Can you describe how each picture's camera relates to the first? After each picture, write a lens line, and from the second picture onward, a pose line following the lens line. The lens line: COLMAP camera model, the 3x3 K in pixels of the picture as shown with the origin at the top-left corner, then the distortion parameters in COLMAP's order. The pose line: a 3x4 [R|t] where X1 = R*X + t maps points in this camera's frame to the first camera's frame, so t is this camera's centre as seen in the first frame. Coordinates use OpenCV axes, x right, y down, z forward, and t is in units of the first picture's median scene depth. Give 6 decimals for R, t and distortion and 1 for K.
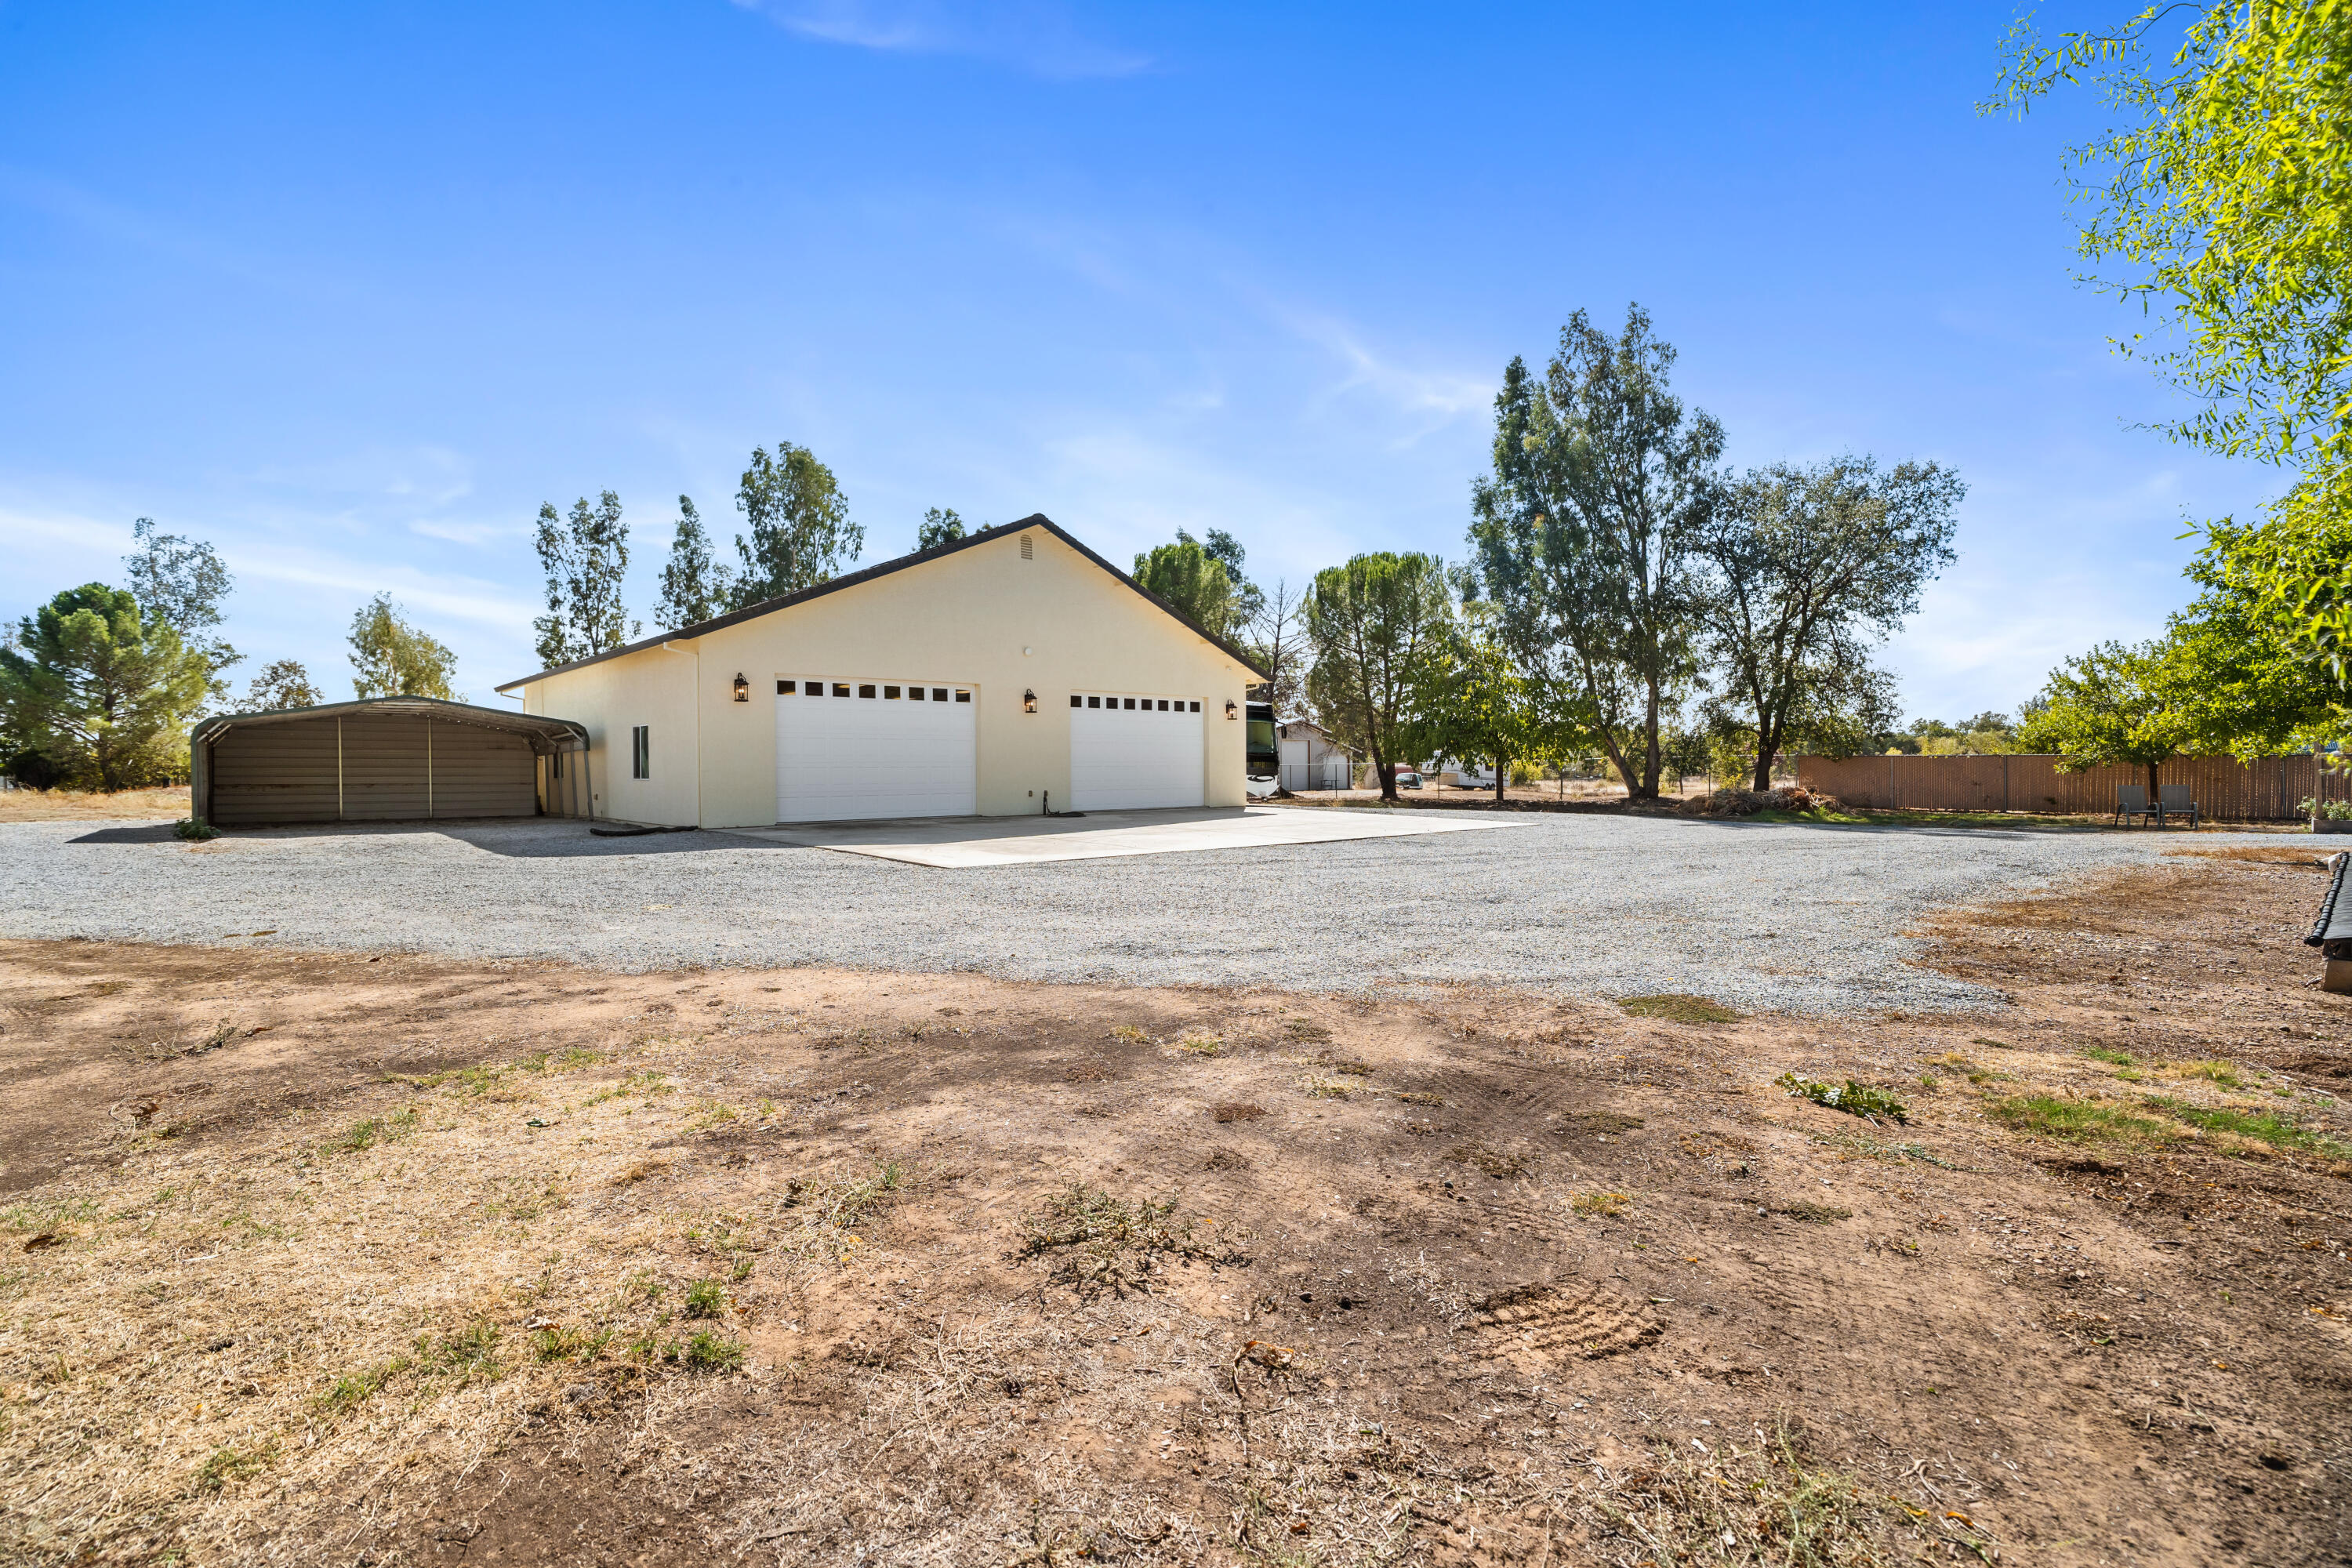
lens RADIAL K [[1058.3, 0, 1179.0], [0, 1058.3, 799.0], [0, 0, 1]] dist [-0.001754, 0.000117]
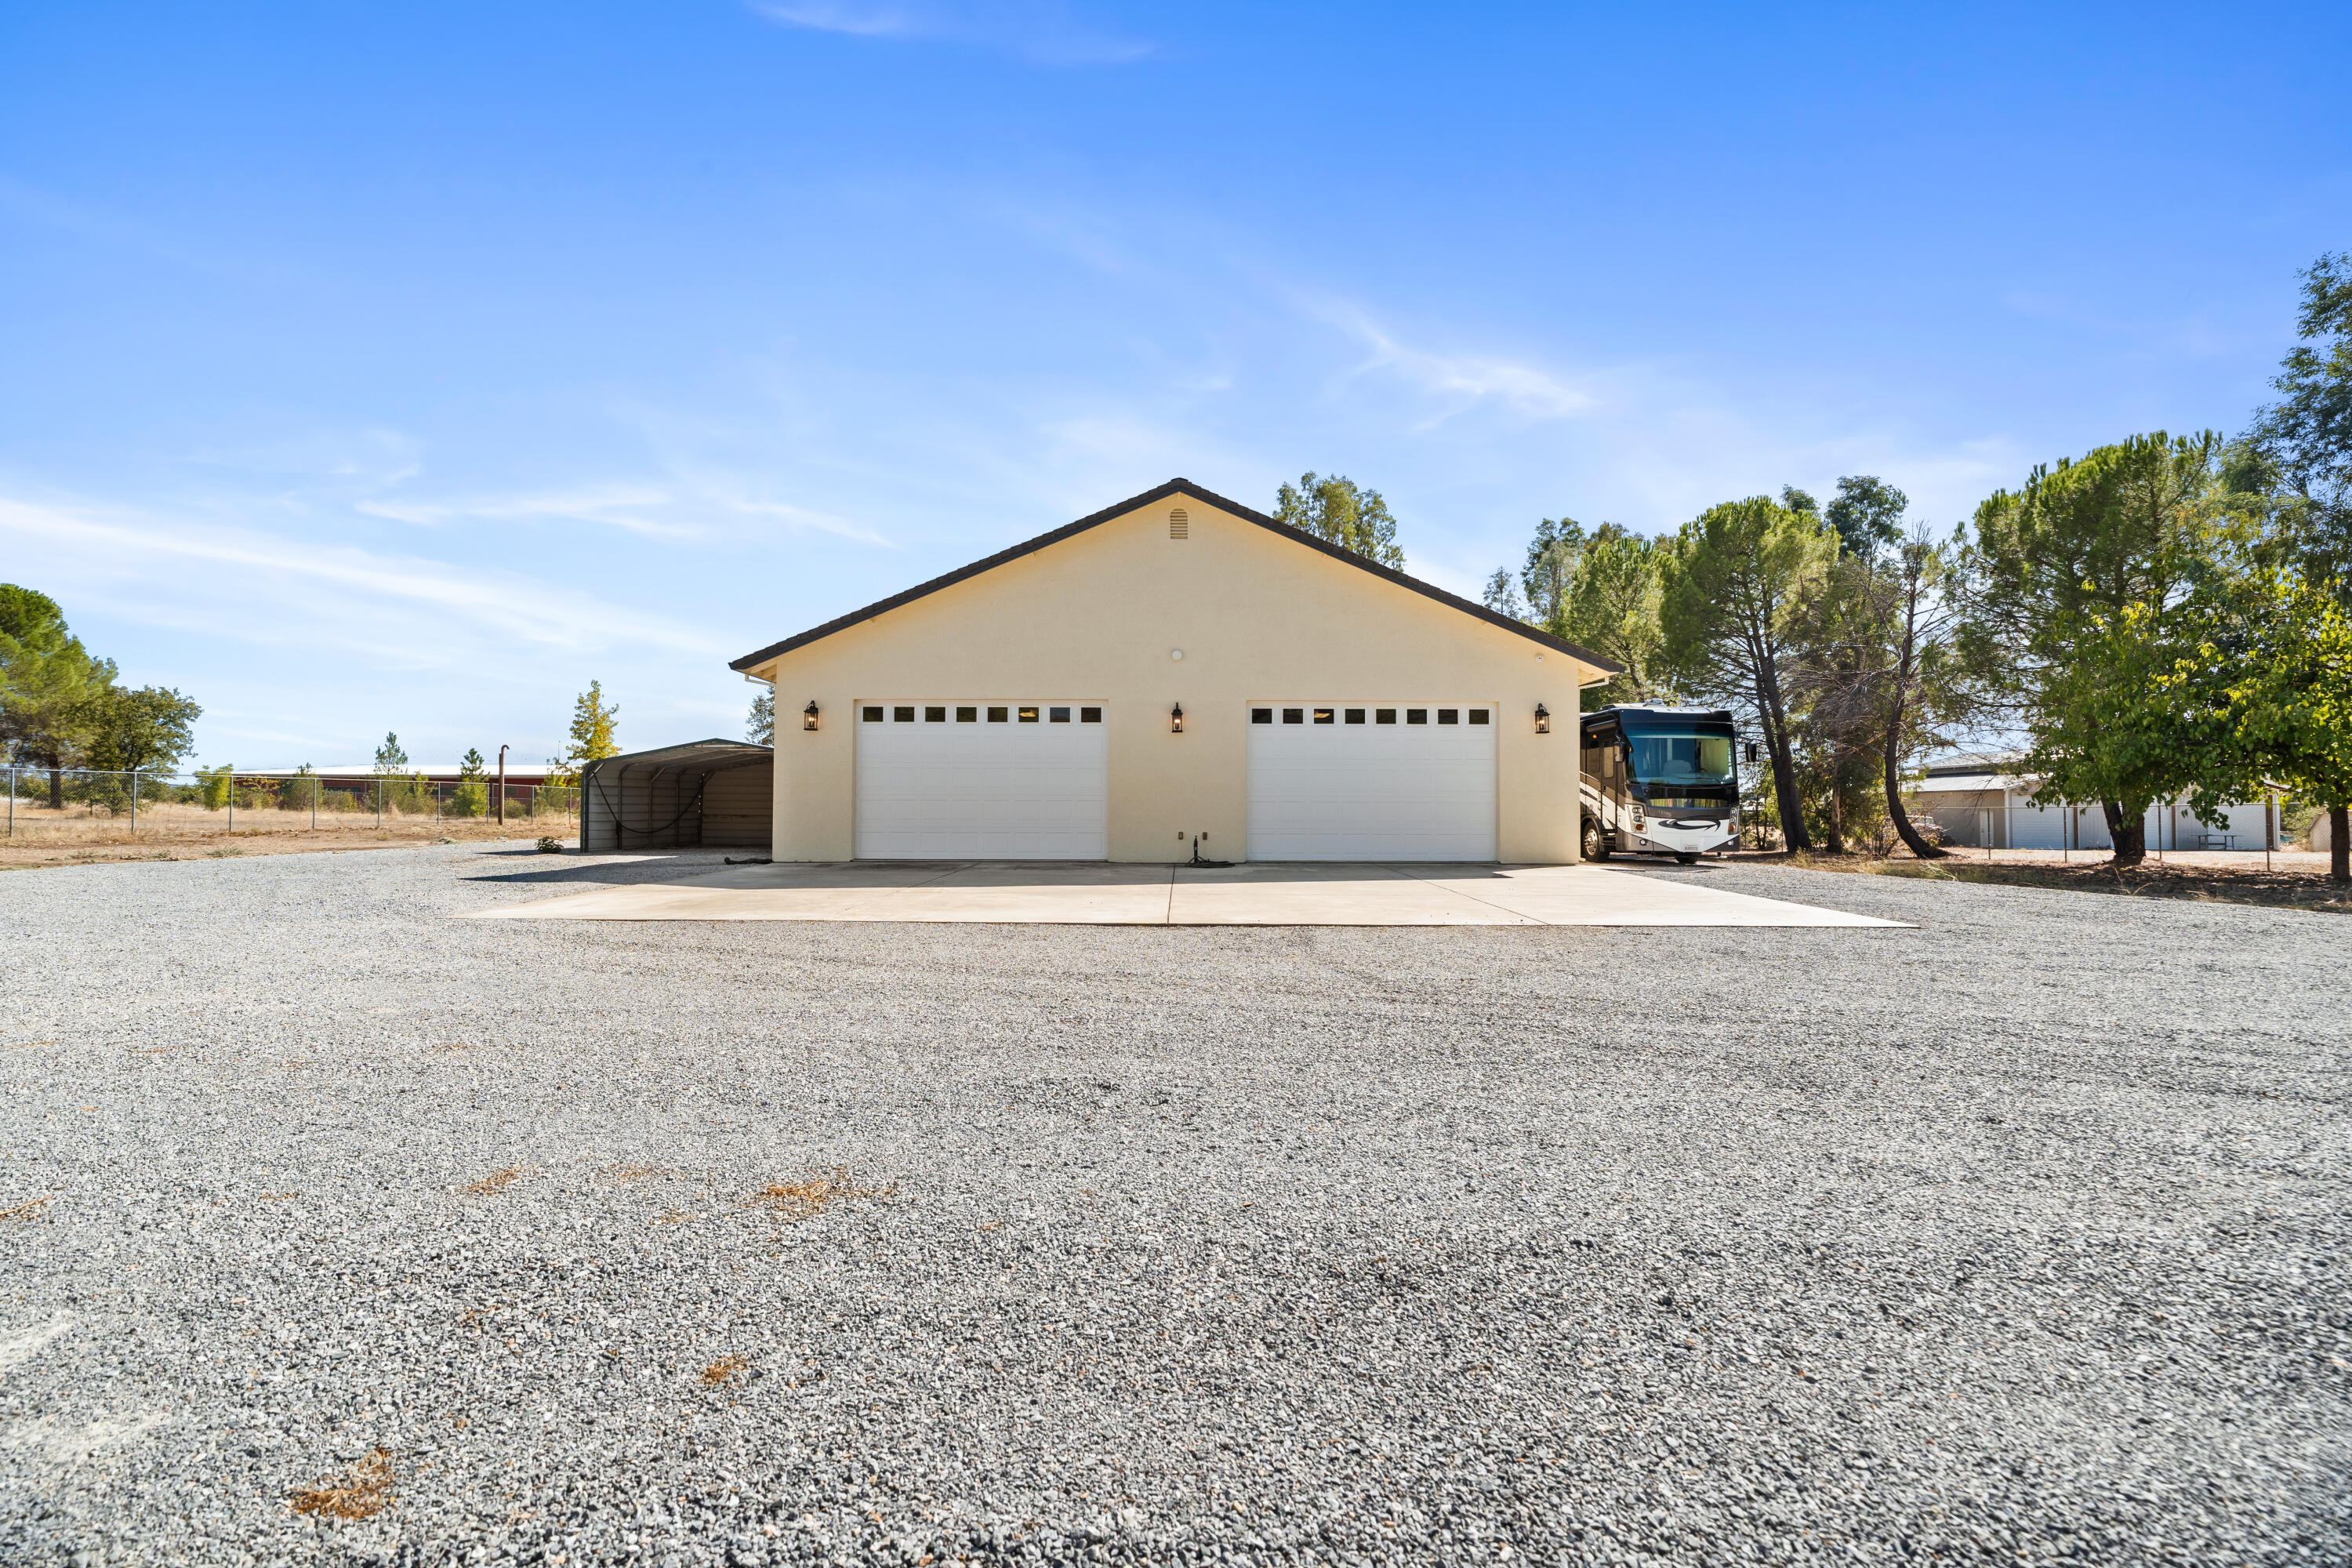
lens RADIAL K [[1058.3, 0, 1179.0], [0, 1058.3, 799.0], [0, 0, 1]] dist [-0.001754, 0.000117]
pose [[0.747090, -0.001700, -0.664721, 0.358424], [-0.027114, 0.999087, -0.033029, -0.005979], [0.664170, 0.042699, 0.746362, 0.392267]]
